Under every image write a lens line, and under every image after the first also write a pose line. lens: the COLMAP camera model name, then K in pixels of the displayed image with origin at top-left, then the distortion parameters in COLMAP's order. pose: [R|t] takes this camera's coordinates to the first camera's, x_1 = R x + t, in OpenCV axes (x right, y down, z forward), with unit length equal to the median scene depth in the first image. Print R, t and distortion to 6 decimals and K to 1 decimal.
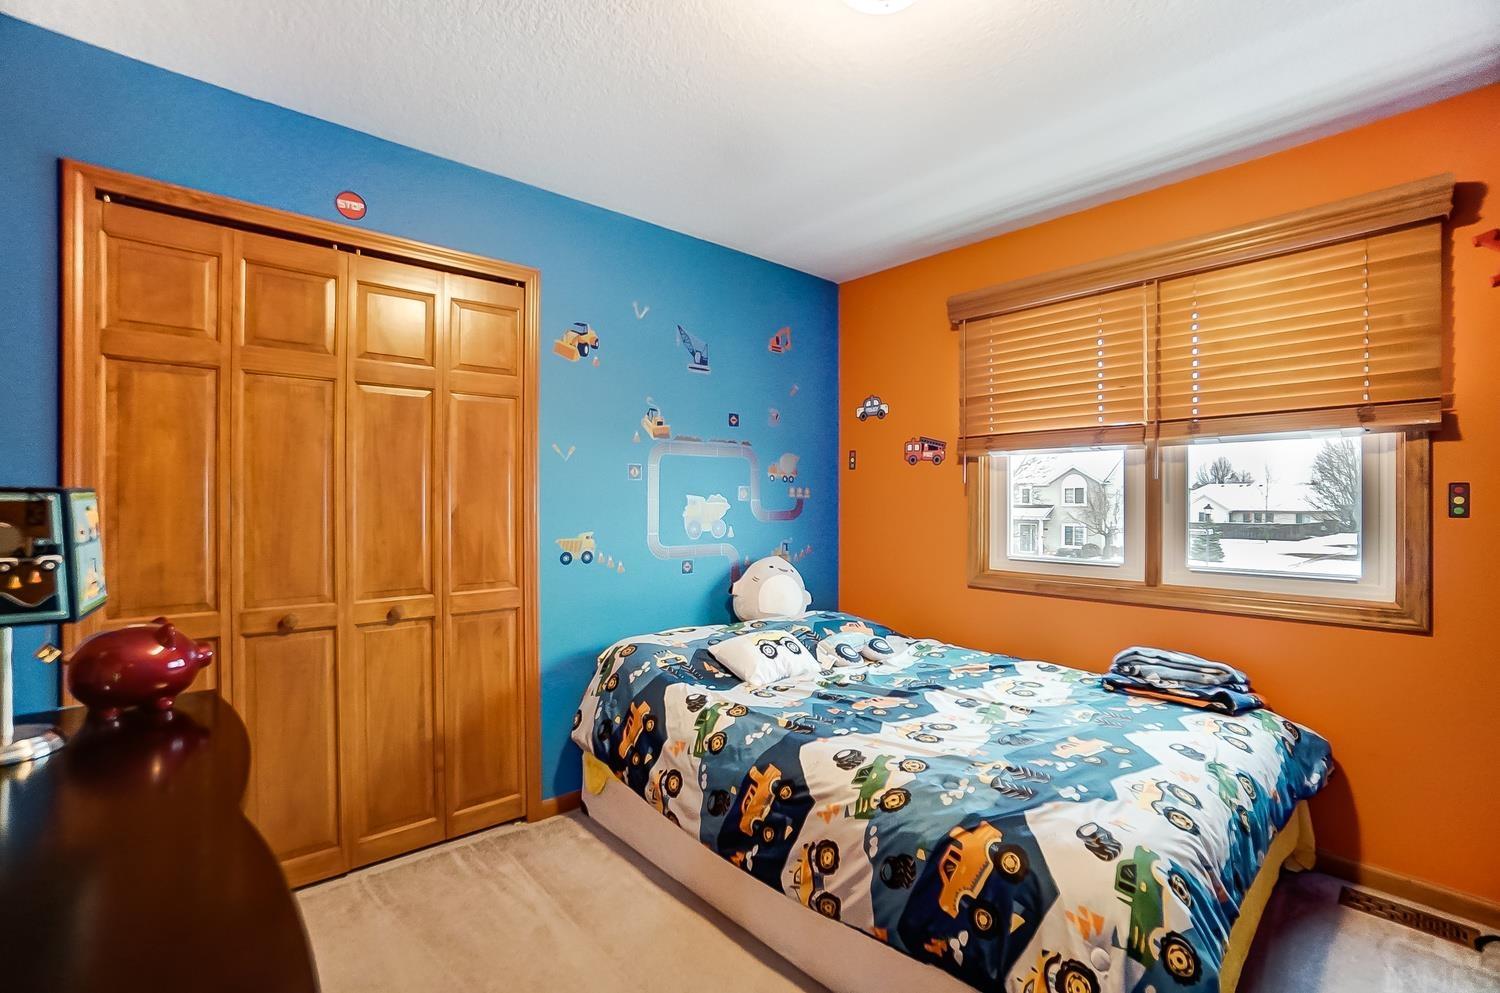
lens RADIAL K [[675.5, 0, 750.2], [0, 675.5, 495.0], [0, 0, 1]] dist [-0.042723, 0.007013]
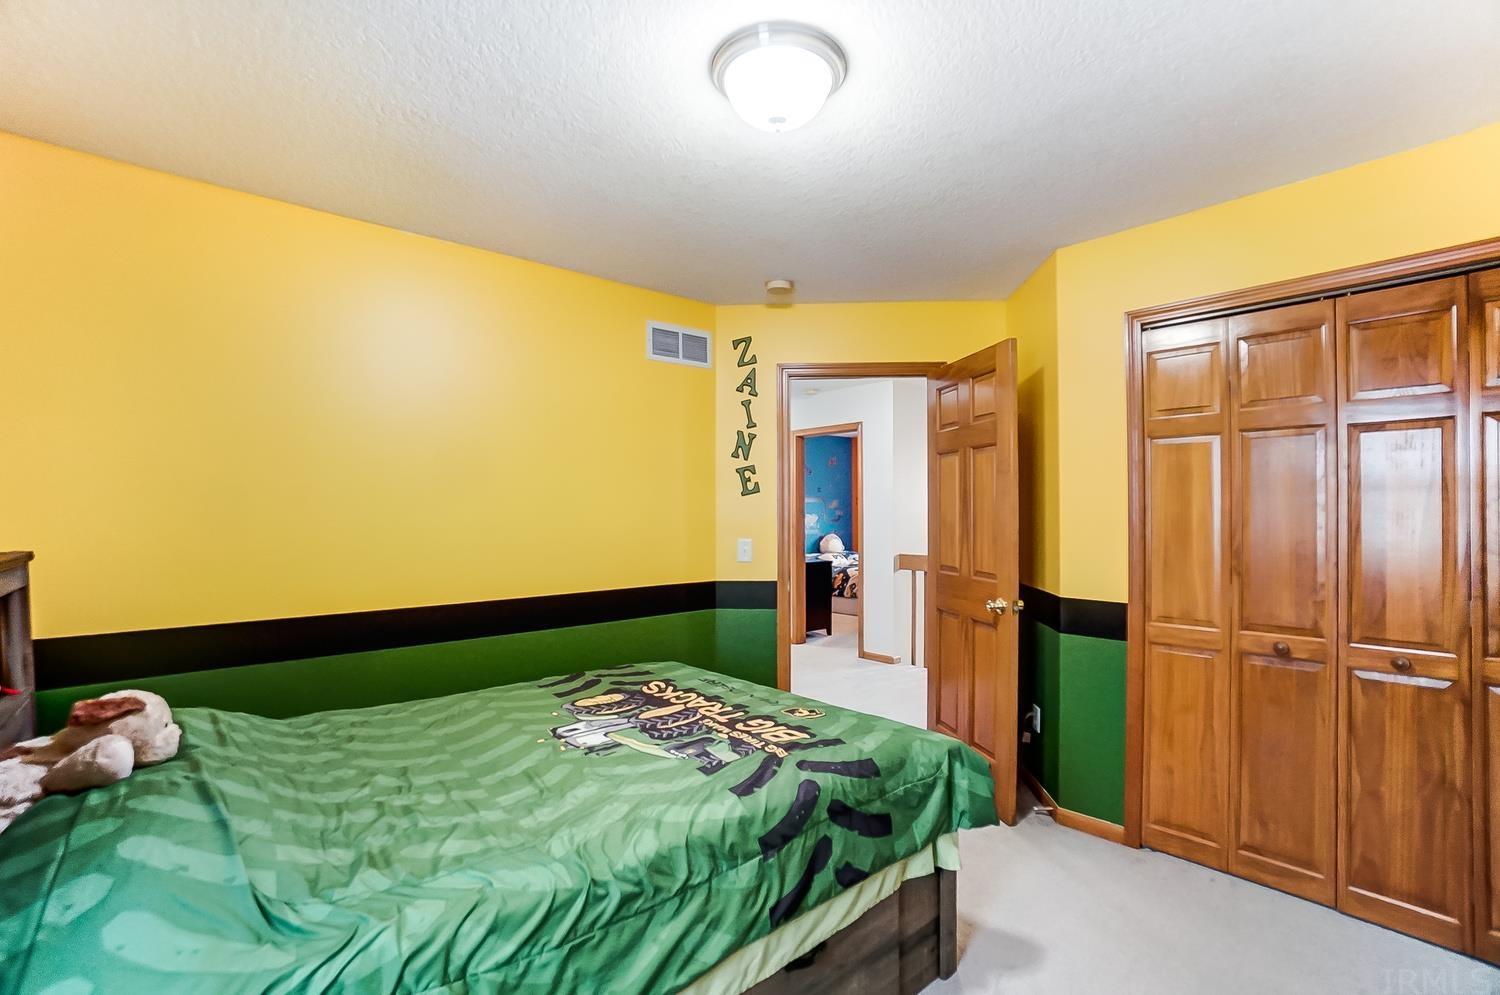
lens RADIAL K [[675.5, 0, 747.2], [0, 675.5, 504.2], [0, 0, 1]] dist [-0.042723, 0.007013]
pose [[0.999996, 0.000647, -0.002857, -0.388421], [-0.000633, 0.999988, 0.004954, -0.068604], [0.002861, -0.004952, 0.999984, -2.368291]]
